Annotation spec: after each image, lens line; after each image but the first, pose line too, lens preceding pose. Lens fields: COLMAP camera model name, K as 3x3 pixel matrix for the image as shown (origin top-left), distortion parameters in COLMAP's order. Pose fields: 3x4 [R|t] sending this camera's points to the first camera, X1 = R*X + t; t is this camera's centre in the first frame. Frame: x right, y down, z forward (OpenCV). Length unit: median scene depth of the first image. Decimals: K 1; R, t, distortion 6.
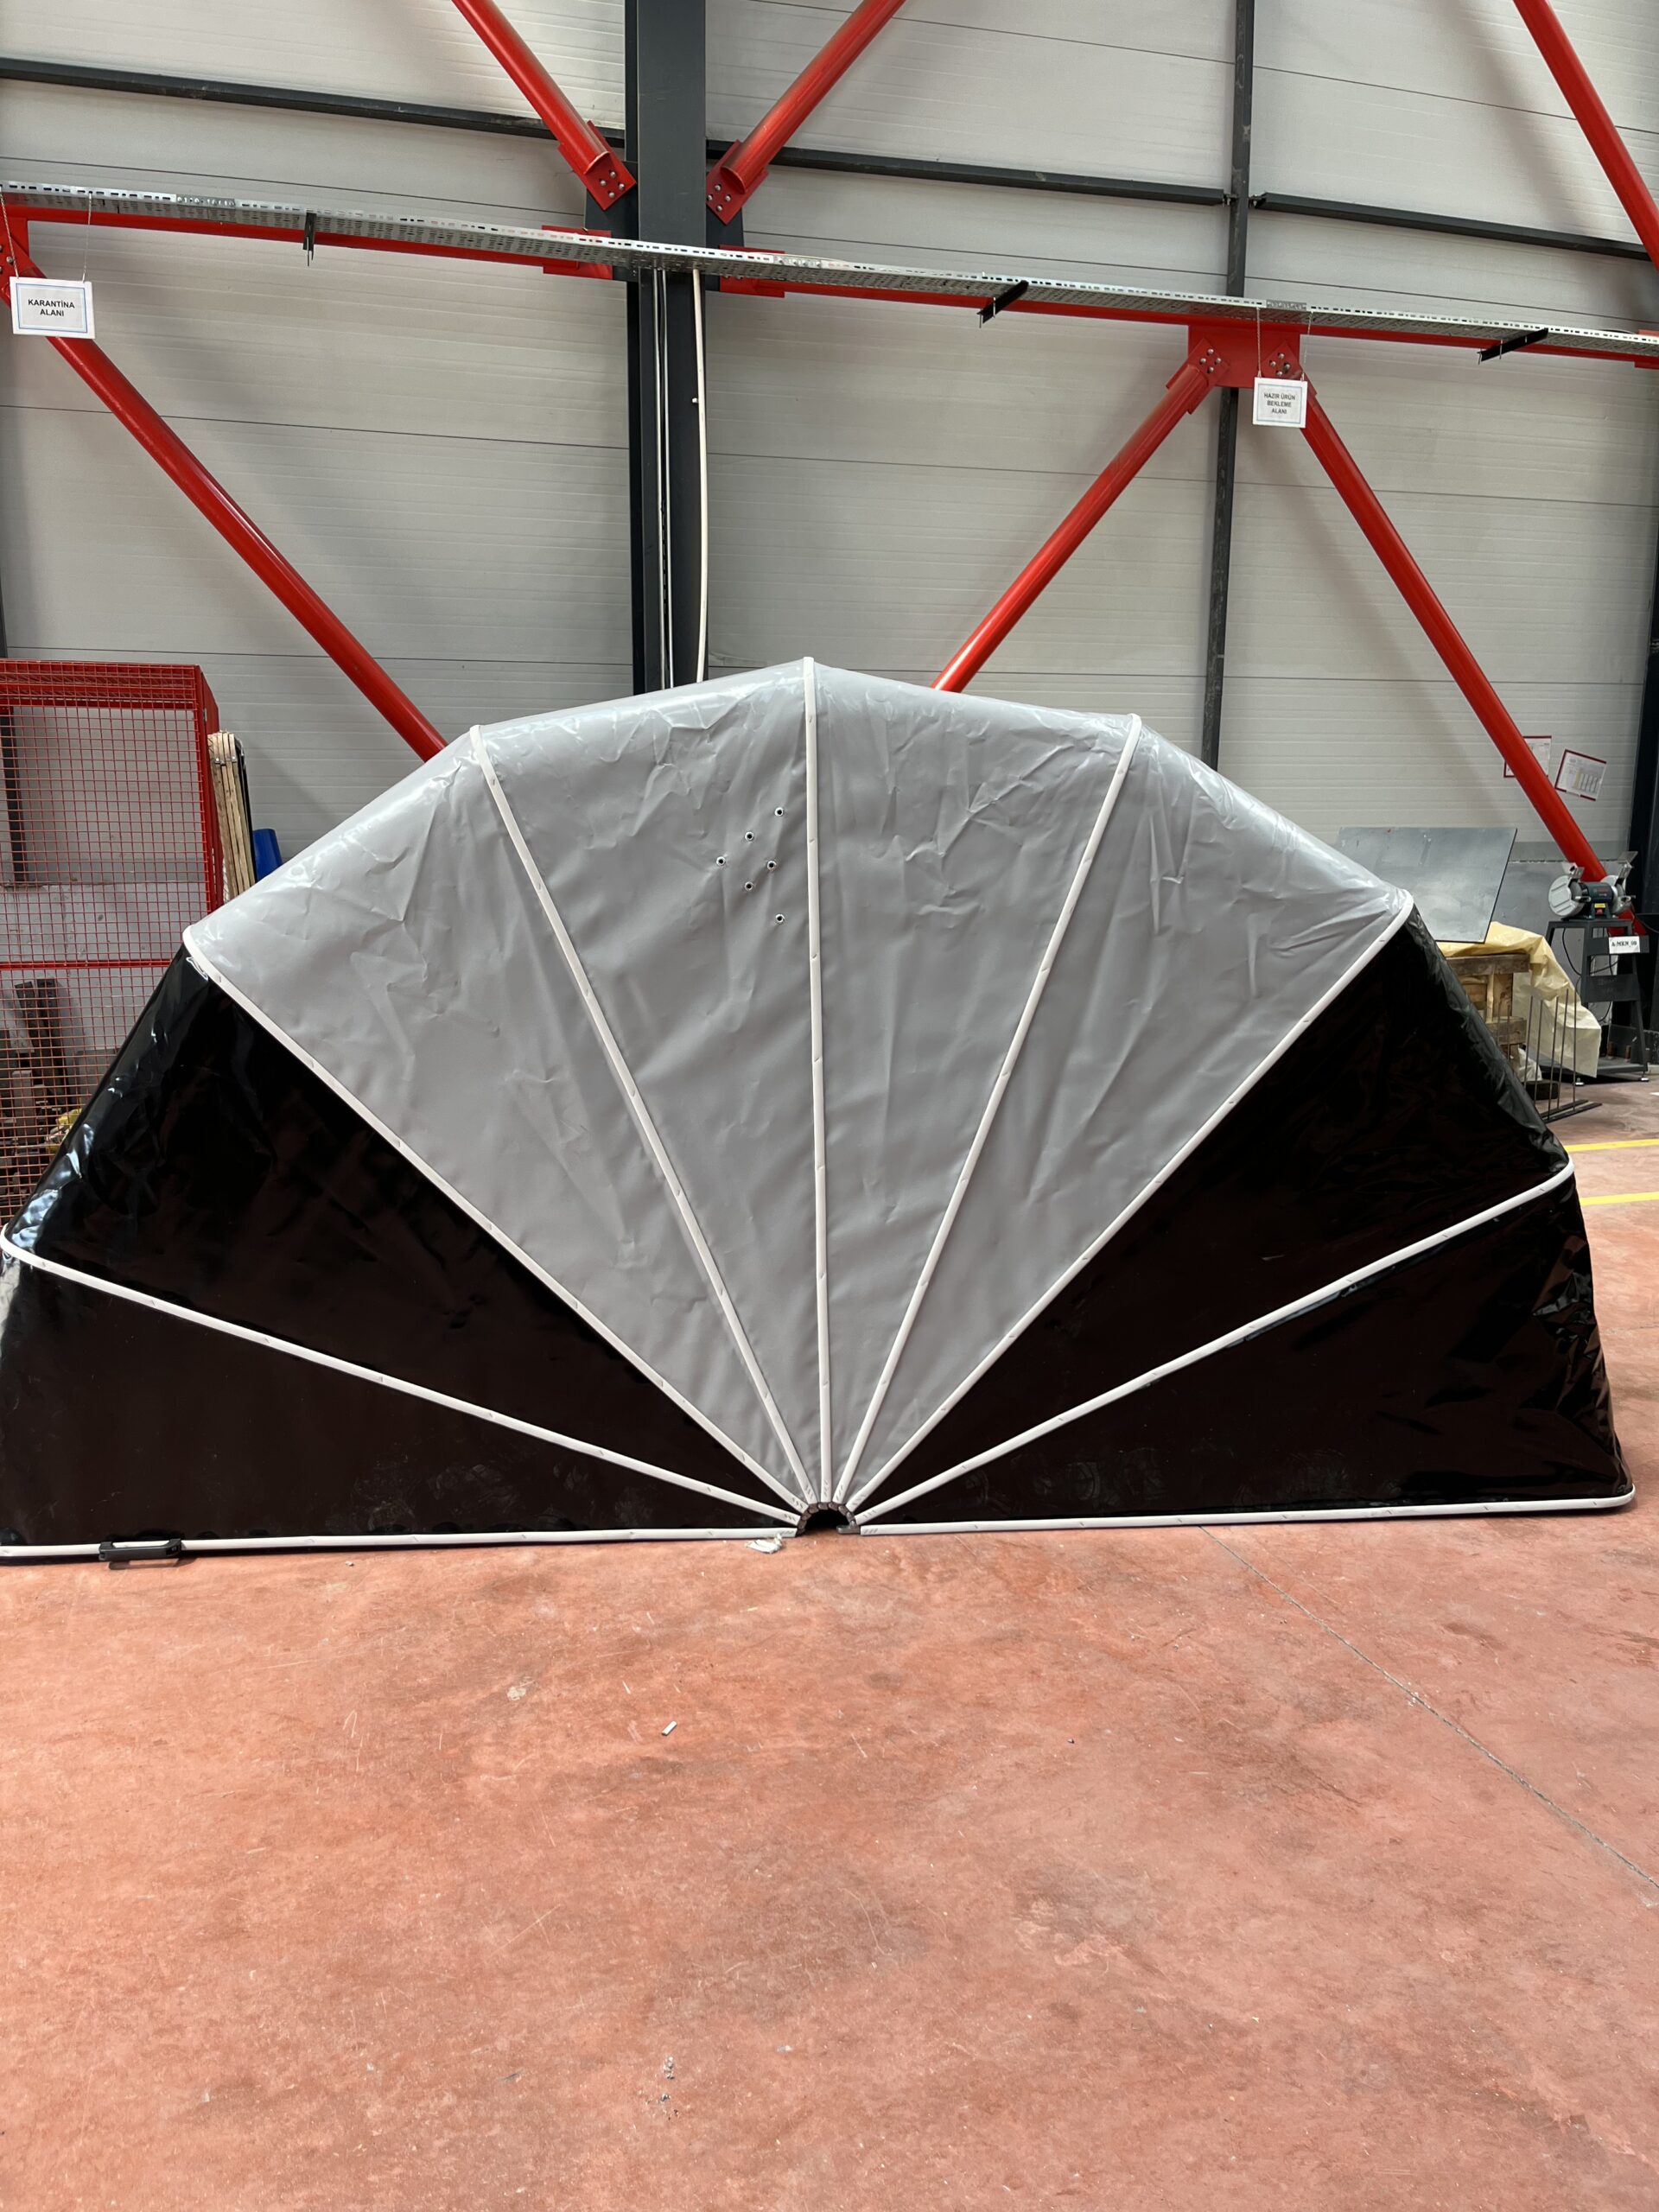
lens RADIAL K [[1677.4, 0, 826.6], [0, 1677.4, 1096.2], [0, 0, 1]] dist [0.028831, -0.040511]
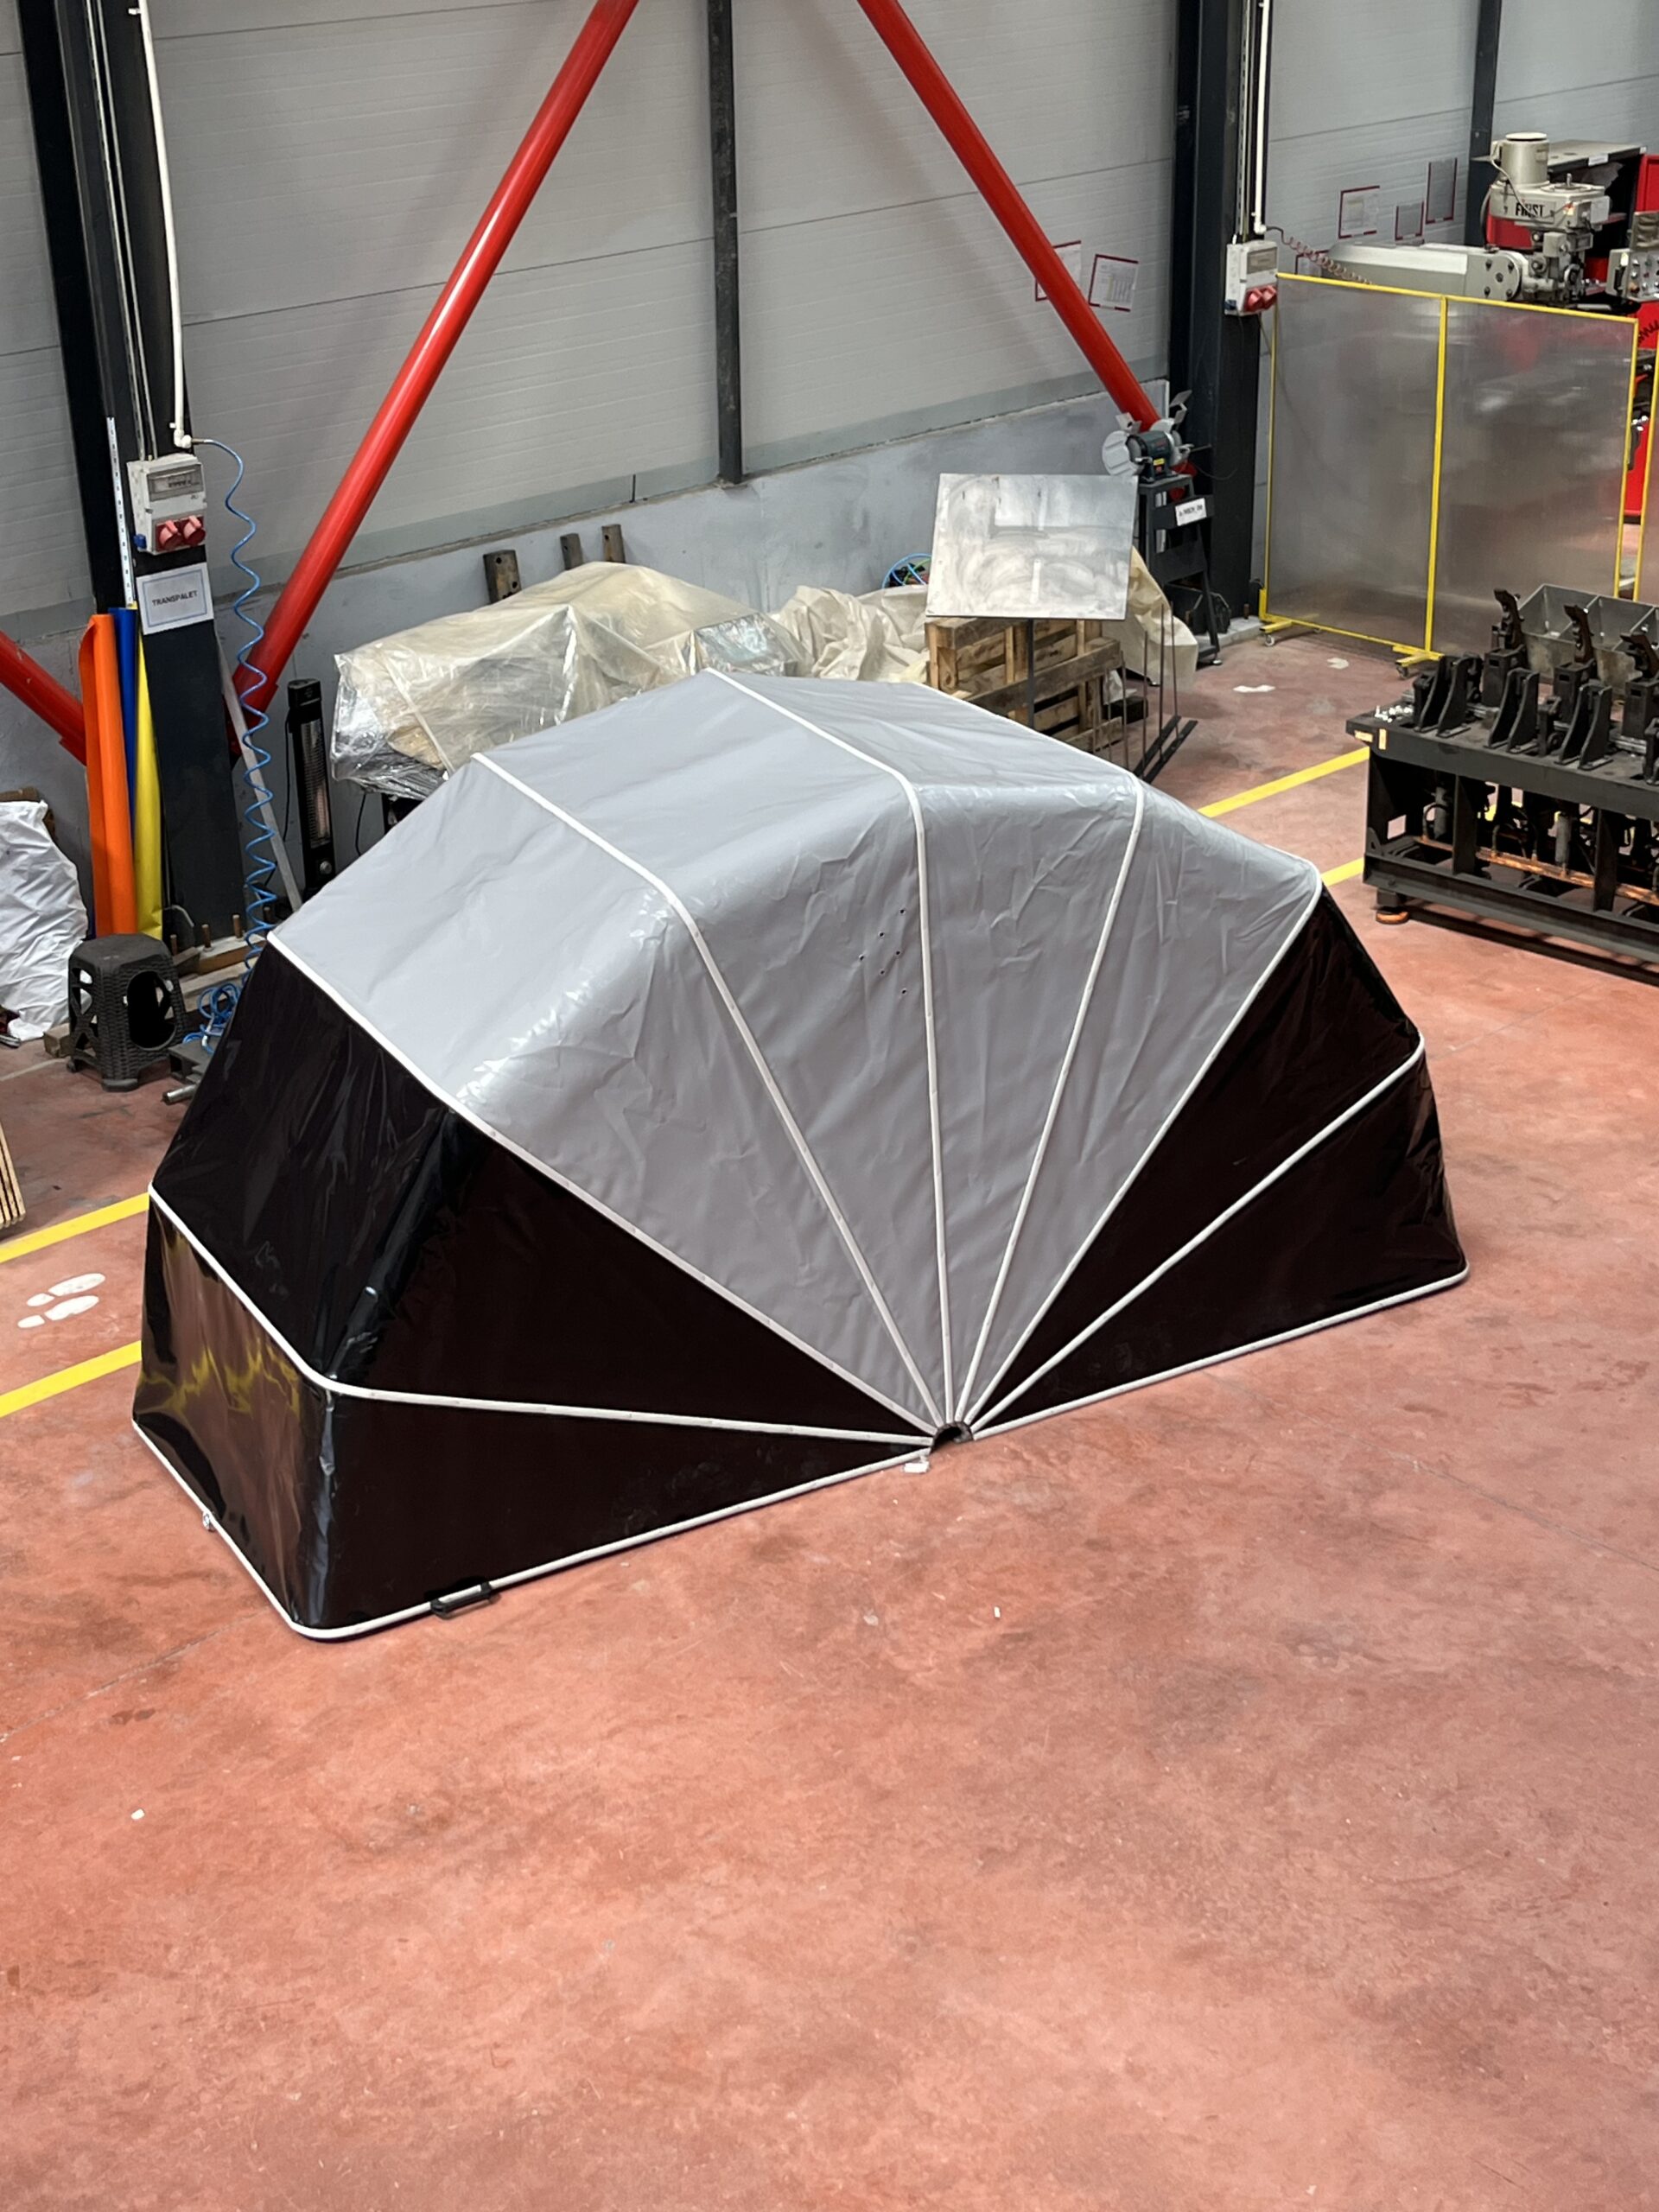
lens RADIAL K [[3082.6, 0, 814.2], [0, 3082.6, 1094.5], [0, 0, 1]] dist [0.031041, 0.000000]
pose [[0.904017, -0.195999, 0.379919, -0.949697], [0.102320, 0.962077, 0.252862, -0.604772], [-0.415072, -0.189719, 0.889788, -0.985782]]
